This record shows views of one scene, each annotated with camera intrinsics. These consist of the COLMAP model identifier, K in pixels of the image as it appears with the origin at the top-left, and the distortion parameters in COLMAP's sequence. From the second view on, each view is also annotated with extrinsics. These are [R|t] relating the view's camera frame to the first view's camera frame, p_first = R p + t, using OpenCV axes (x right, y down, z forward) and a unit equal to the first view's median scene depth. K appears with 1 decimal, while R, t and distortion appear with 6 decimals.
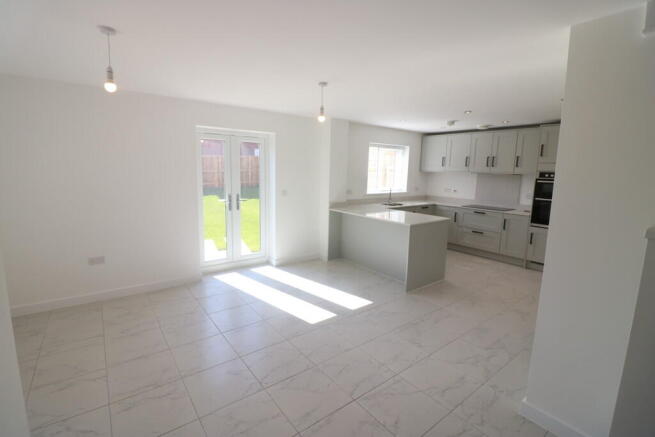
lens RADIAL K [[302.4, 0, 323.4], [0, 302.4, 211.5], [0, 0, 1]] dist [-0.000532, -0.012171]
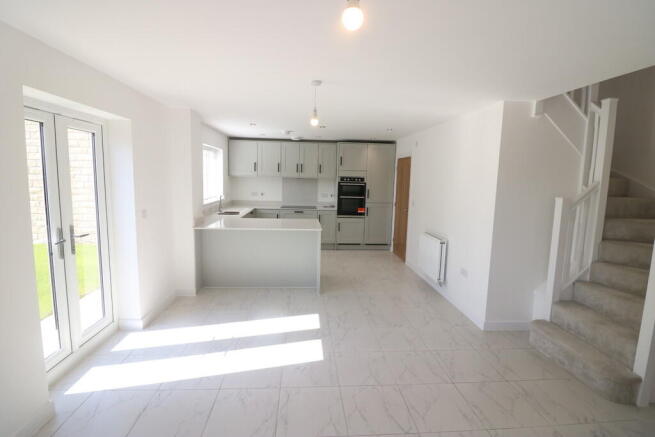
lens RADIAL K [[302.4, 0, 323.4], [0, 302.4, 211.5], [0, 0, 1]] dist [-0.000532, -0.012171]
pose [[0.550741, -0.105842, 0.827938, -0.527109], [0.106368, 0.992740, 0.056154, -0.070912], [-0.827871, 0.057139, 0.558001, 0.367239]]
